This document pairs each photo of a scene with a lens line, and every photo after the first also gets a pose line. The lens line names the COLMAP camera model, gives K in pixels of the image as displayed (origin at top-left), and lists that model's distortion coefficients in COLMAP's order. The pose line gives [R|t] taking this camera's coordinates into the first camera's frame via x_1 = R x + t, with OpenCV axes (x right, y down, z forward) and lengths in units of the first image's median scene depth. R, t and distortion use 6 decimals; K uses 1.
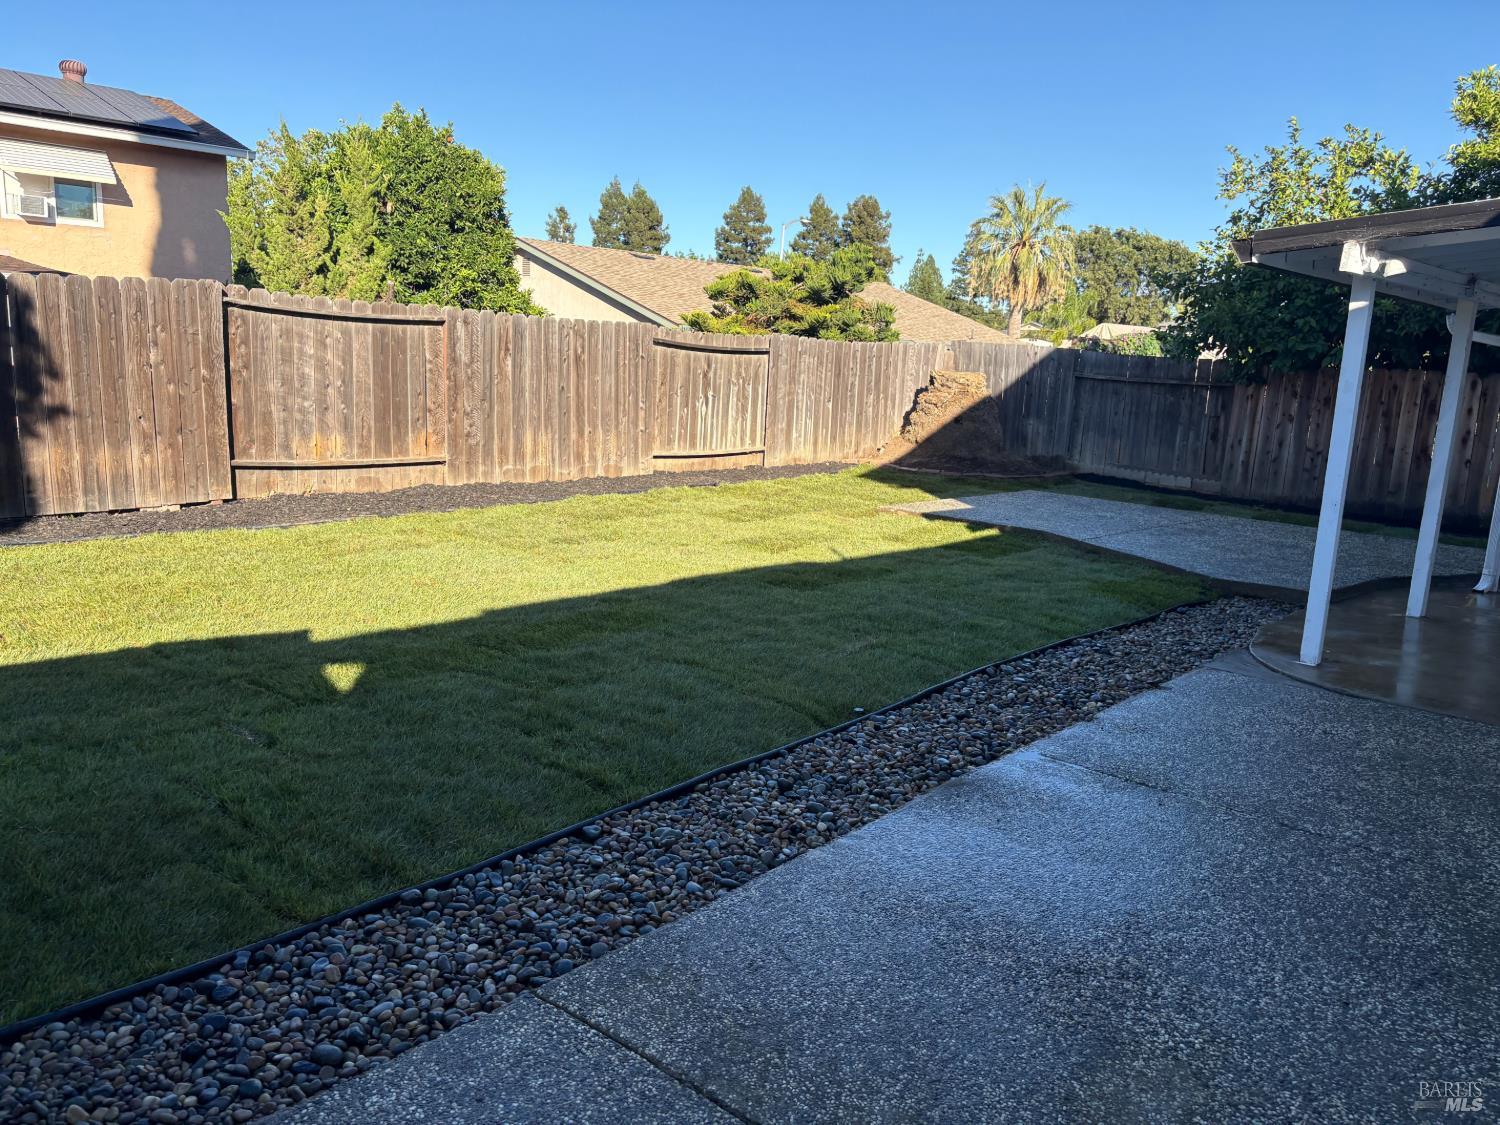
lens RADIAL K [[1129.5, 0, 748.9], [0, 1129.5, 570.7], [0, 0, 1]] dist [0.054013, -0.059166]
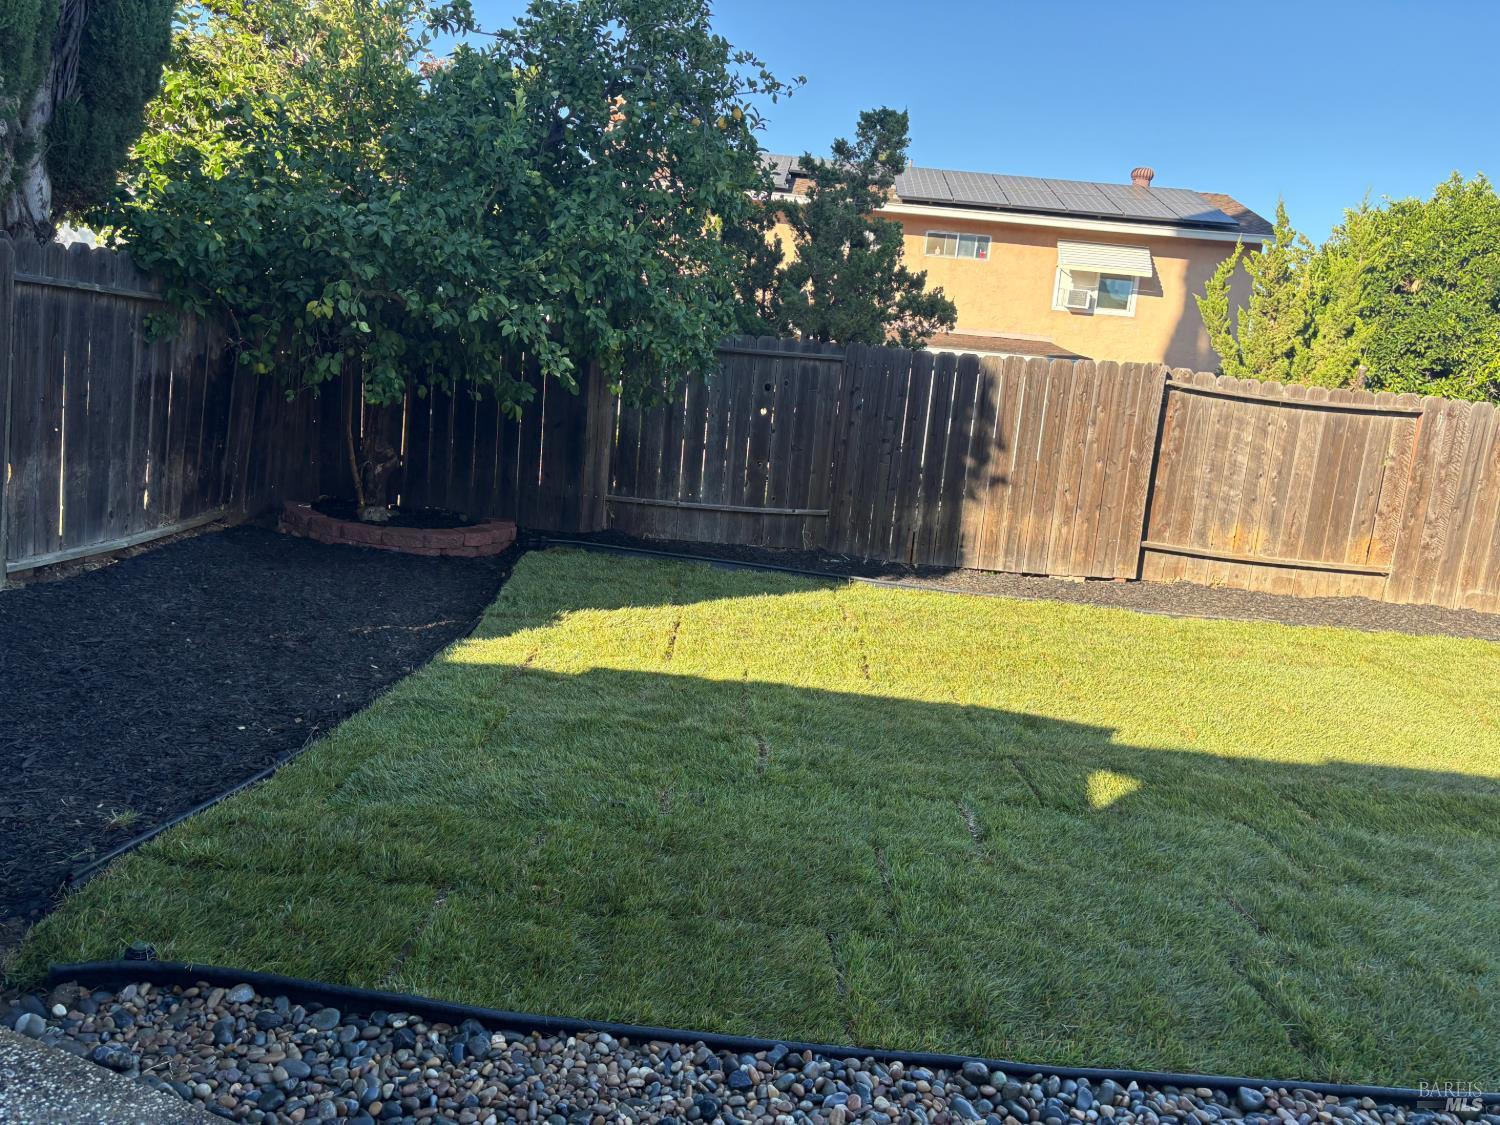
lens RADIAL K [[1129.5, 0, 758.3], [0, 1129.5, 570.0], [0, 0, 1]] dist [0.054013, -0.059166]
pose [[0.662342, 0.147279, -0.734583, 0.051433], [-0.200112, 0.979643, 0.015979, -0.019003], [0.721983, 0.136416, 0.678330, 0.078222]]
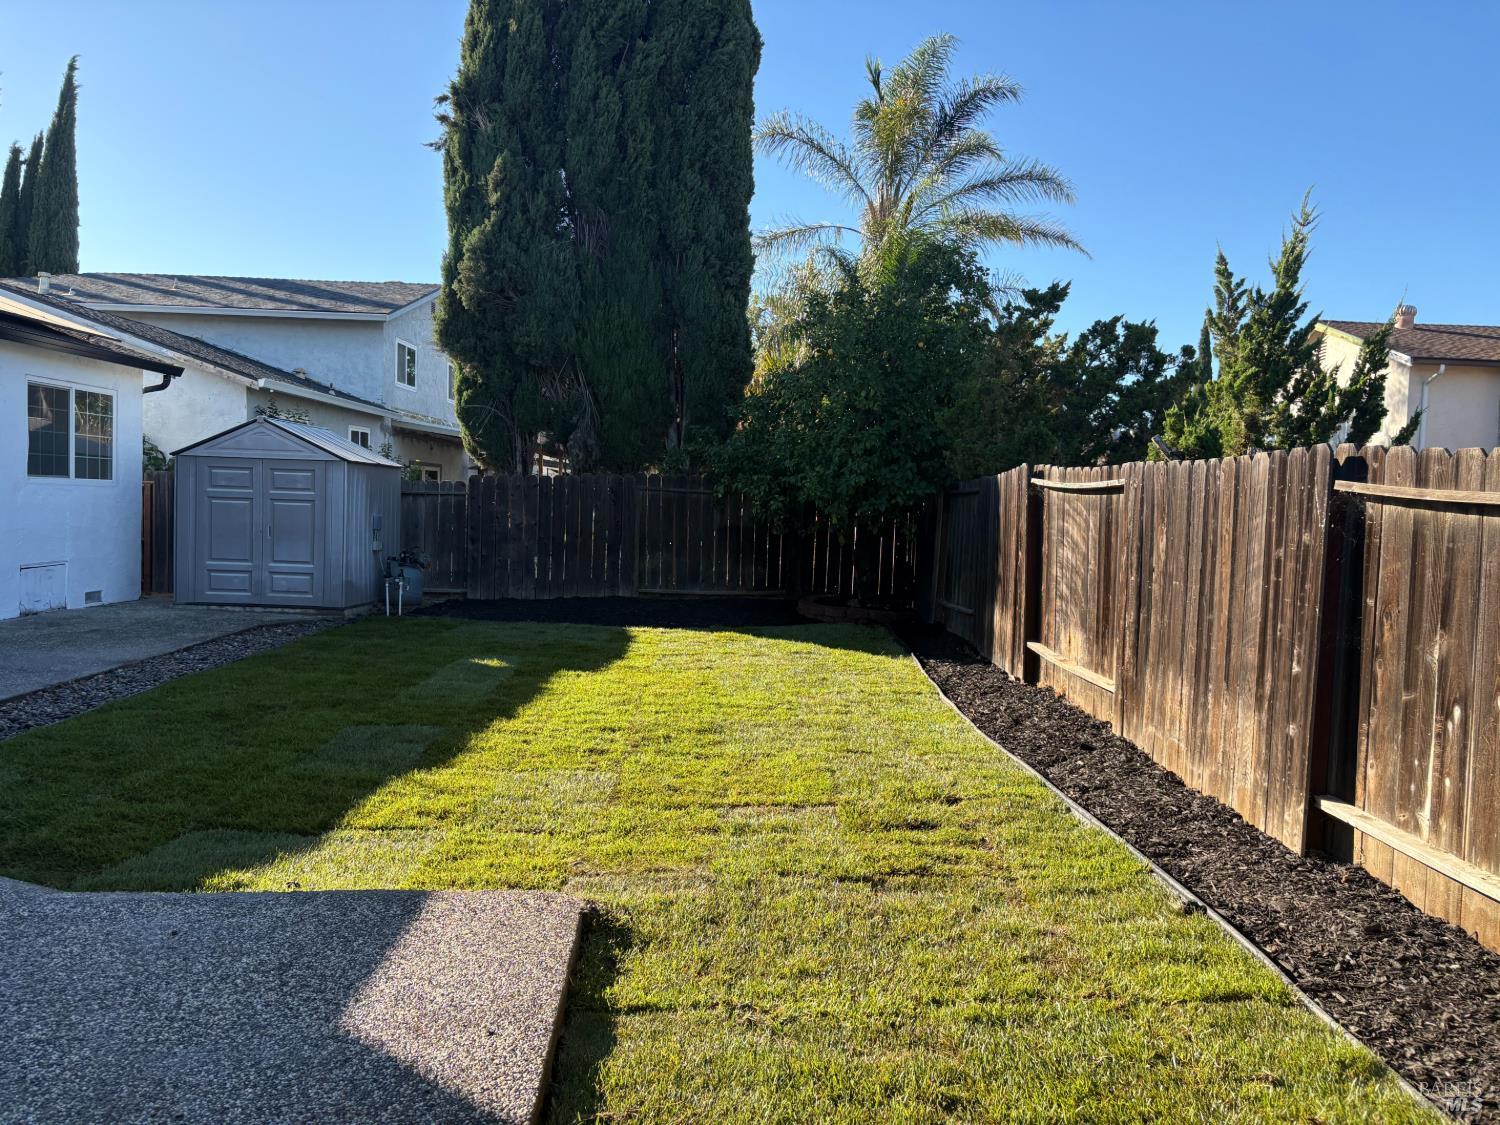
lens RADIAL K [[1129.5, 0, 761.5], [0, 1129.5, 563.4], [0, 0, 1]] dist [0.054013, -0.059166]
pose [[-0.717245, -0.029110, -0.696212, 0.349891], [-0.191093, 0.969040, 0.156349, -0.244761], [0.670106, 0.245182, -0.700602, 1.370647]]
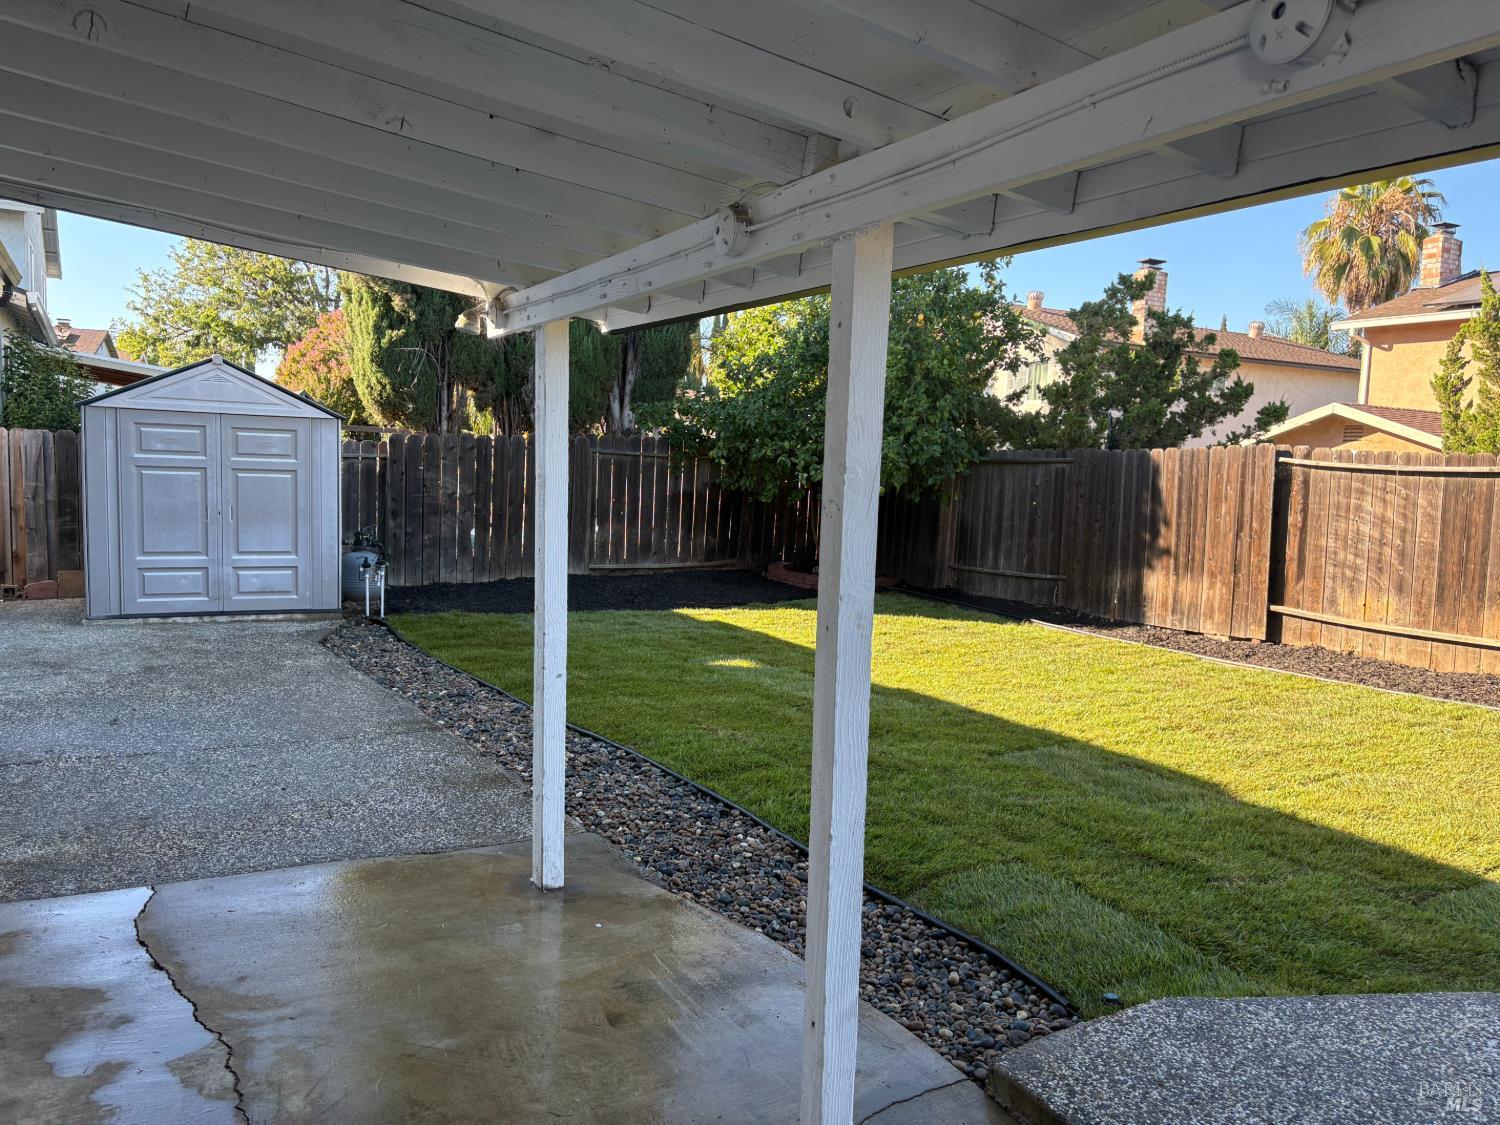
lens RADIAL K [[1129.5, 0, 747.8], [0, 1129.5, 568.8], [0, 0, 1]] dist [0.054013, -0.059166]
pose [[-0.287461, 0.034526, -0.957170, 0.650857], [-0.223909, 0.969236, 0.102206, -0.117046], [0.931252, 0.243700, -0.270887, 0.740865]]
